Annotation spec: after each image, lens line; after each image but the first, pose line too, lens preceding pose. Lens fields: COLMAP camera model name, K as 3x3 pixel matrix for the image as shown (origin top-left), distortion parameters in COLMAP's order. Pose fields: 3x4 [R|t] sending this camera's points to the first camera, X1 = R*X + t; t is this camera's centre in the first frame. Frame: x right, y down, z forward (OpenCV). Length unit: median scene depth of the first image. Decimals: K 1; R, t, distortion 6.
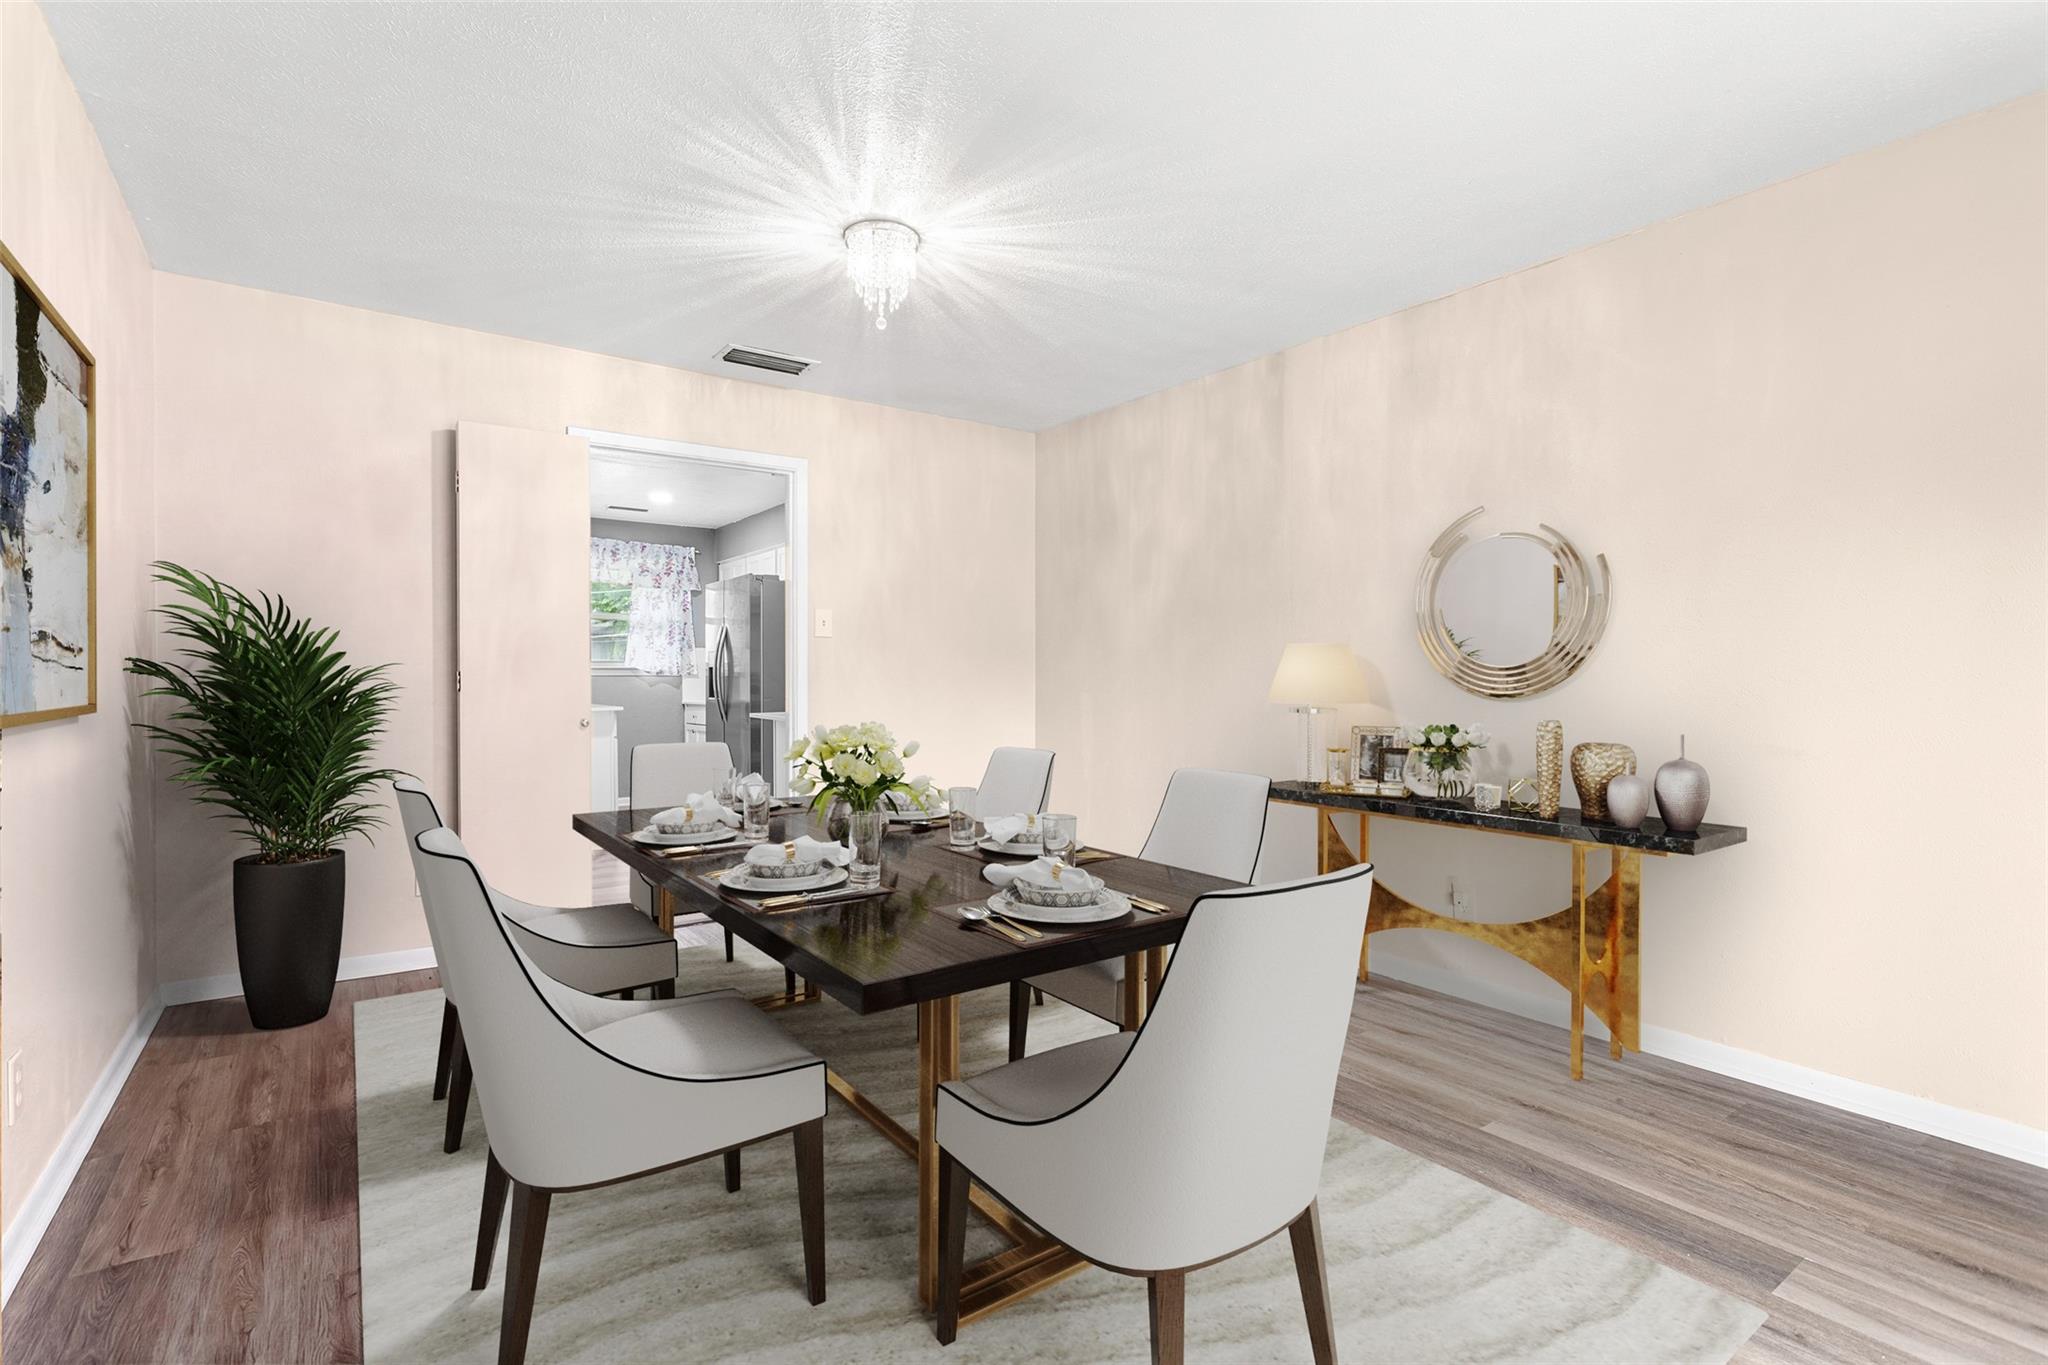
lens RADIAL K [[969.4, 0, 1024.3], [0, 969.4, 679.3], [0, 0, 1]] dist [-0.002366, -0.000496]
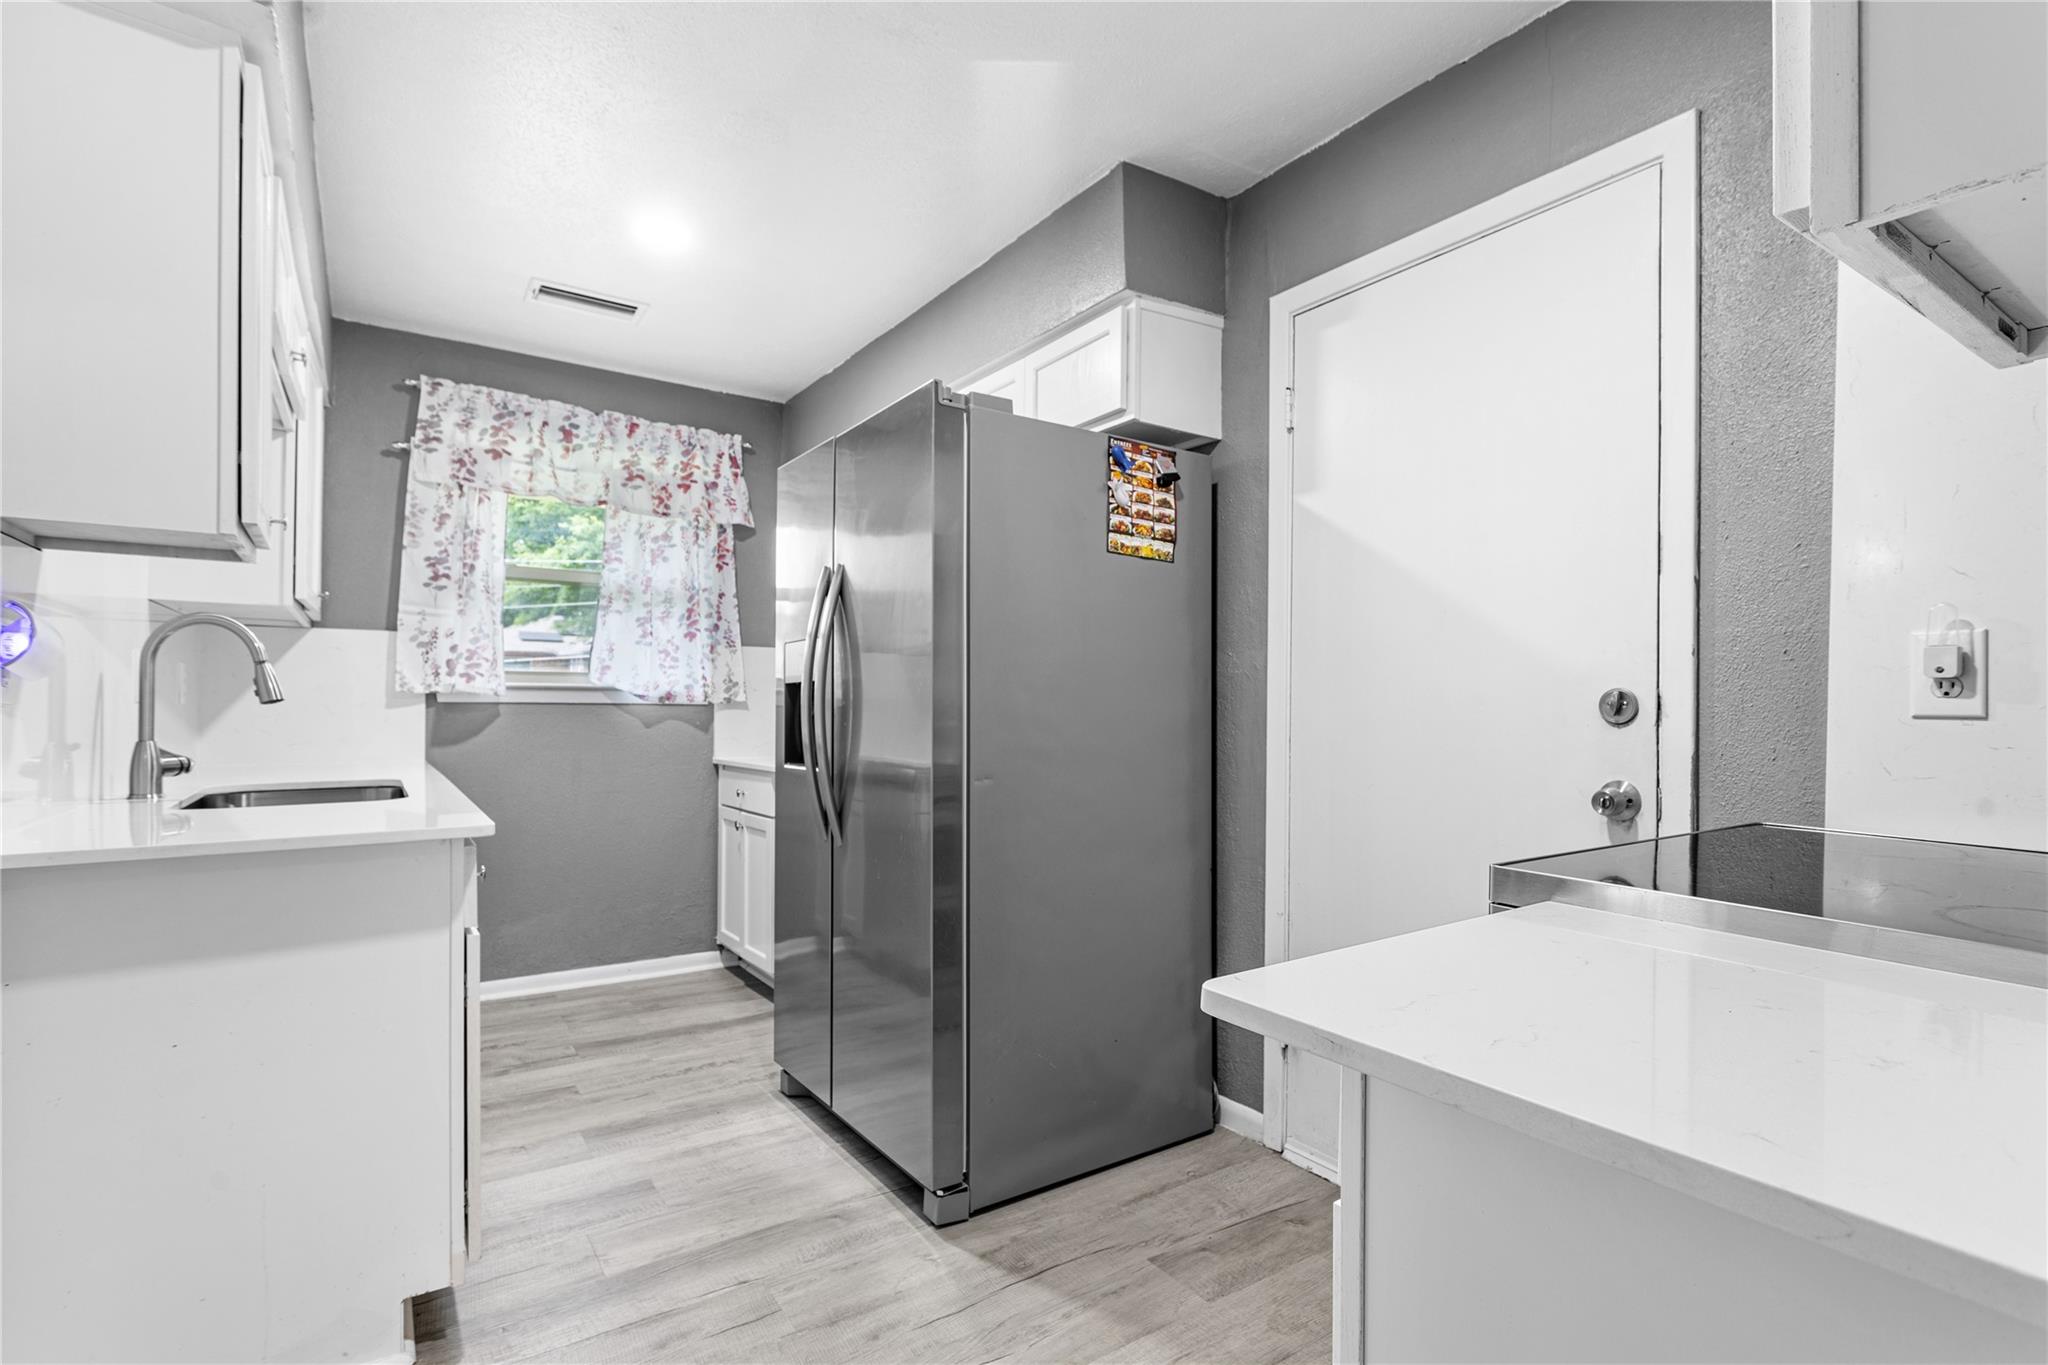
lens RADIAL K [[969.4, 0, 1023.5], [0, 969.4, 697.3], [0, 0, 1]] dist [-0.002366, -0.000496]
pose [[0.999895, -0.001153, -0.014462, -0.198702], [0.000907, 0.999855, -0.016983, 0.000623], [0.014479, 0.016968, 0.999751, 0.538674]]
